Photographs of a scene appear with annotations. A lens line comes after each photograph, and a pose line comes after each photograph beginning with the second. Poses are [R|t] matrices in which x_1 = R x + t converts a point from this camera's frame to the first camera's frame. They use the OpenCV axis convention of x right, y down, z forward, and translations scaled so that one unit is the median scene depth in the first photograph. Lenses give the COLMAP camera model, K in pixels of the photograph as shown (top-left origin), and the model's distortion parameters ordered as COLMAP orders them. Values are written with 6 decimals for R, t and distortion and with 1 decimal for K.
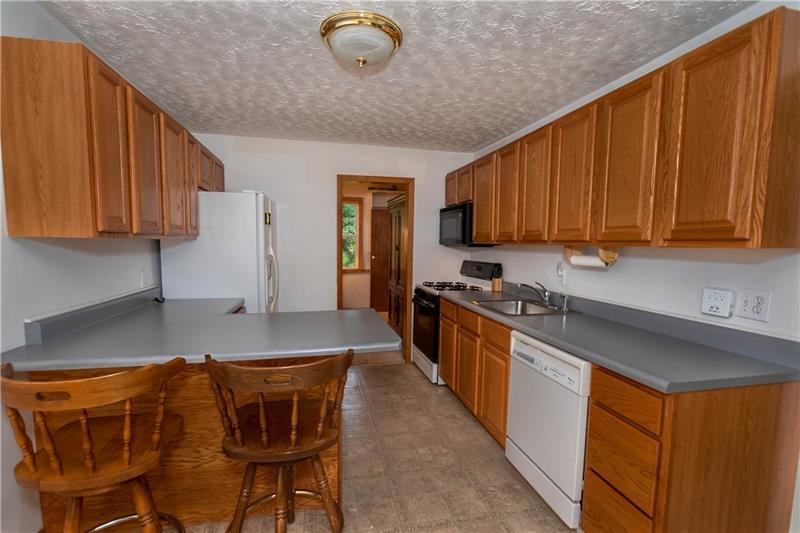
lens RADIAL K [[379.3, 0, 397.4], [0, 379.3, 275.3], [0, 0, 1]] dist [-0.003140, 0.000101]
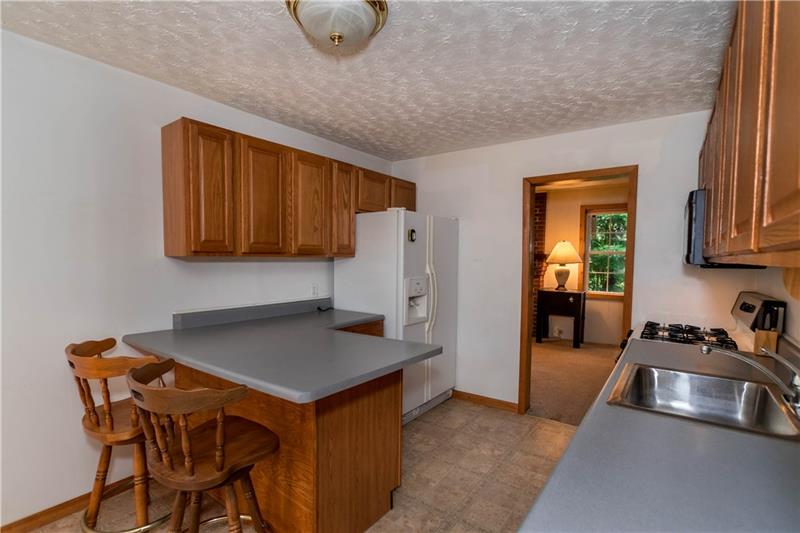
lens RADIAL K [[379.3, 0, 397.4], [0, 379.3, 275.3], [0, 0, 1]] dist [-0.003140, 0.000101]
pose [[0.663990, 0.031948, -0.747059, 0.380462], [-0.067217, 0.997592, -0.017081, -0.031695], [0.744714, 0.061556, 0.664538, 0.362727]]
